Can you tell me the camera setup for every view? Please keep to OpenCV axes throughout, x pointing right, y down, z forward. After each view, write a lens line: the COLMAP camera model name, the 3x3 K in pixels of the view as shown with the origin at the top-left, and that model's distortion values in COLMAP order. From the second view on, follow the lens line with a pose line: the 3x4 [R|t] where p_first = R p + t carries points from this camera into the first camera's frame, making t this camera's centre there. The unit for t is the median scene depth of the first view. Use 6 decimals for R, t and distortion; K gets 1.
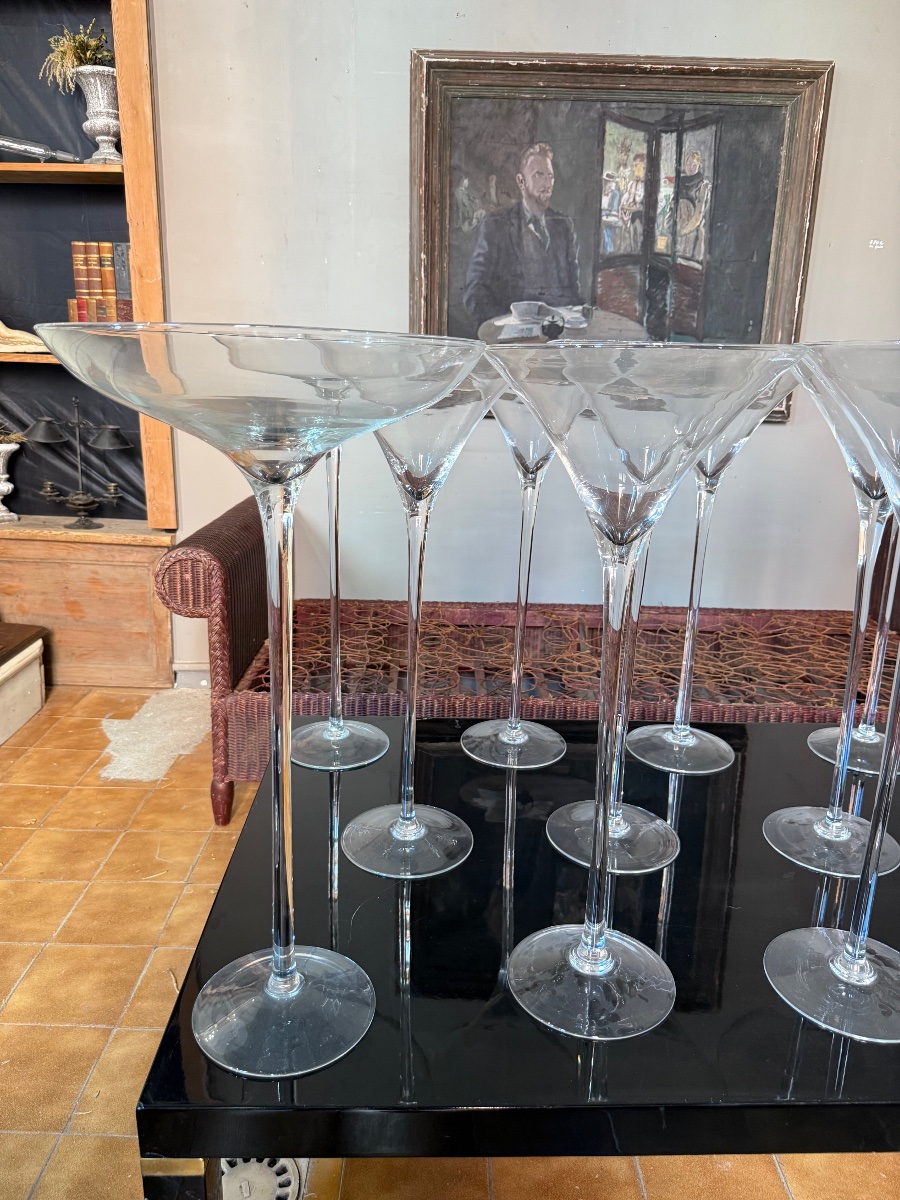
lens RADIAL K [[849.2, 0, 446.3], [0, 849.2, 600.9], [0, 0, 1]] dist [-0.011006, -0.009721]
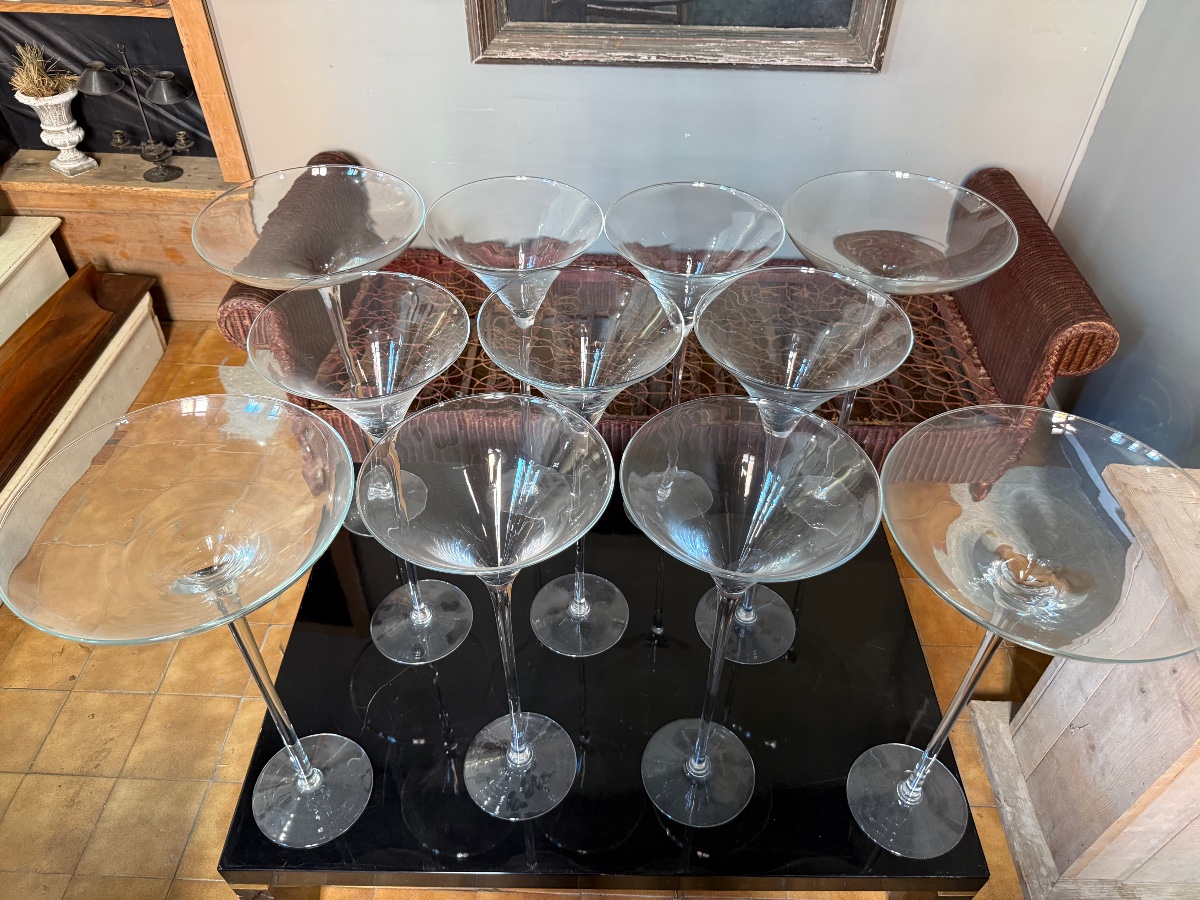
lens RADIAL K [[849.2, 0, 600.0], [0, 849.2, 450.0], [0, 0, 1]] dist [-0.011006, -0.009721]
pose [[0.999196, 0.011362, -0.038451, 0.148897], [0.008081, 0.882251, 0.470710, -0.304538], [0.039272, -0.470642, 0.881450, -0.015676]]
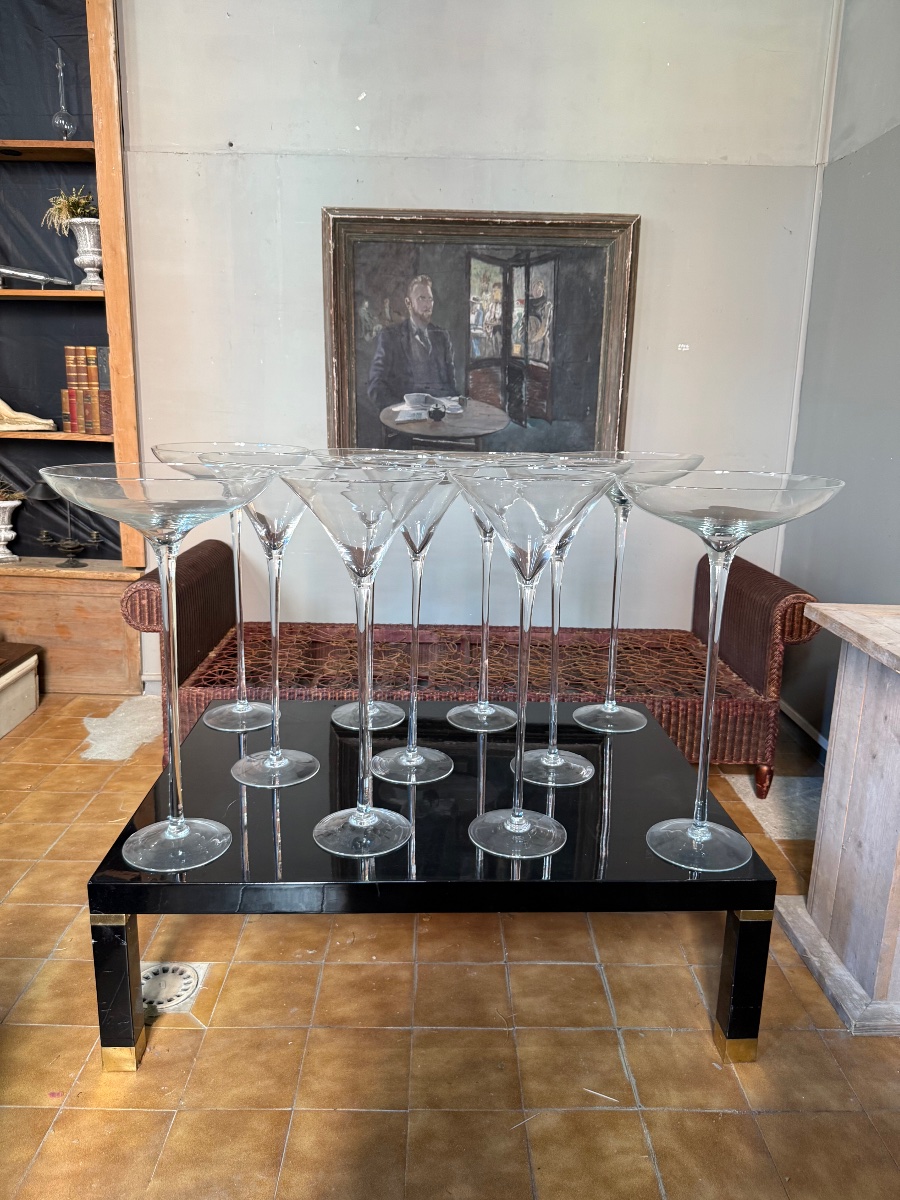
lens RADIAL K [[841.7, 0, 434.2], [0, 841.7, 604.9], [0, 0, 1]] dist [0.064981, -0.127791]
pose [[0.999990, -0.001725, -0.004136, 0.132638], [0.001559, 0.999209, -0.039732, 0.023735], [0.004201, 0.039725, 0.999202, -0.292918]]
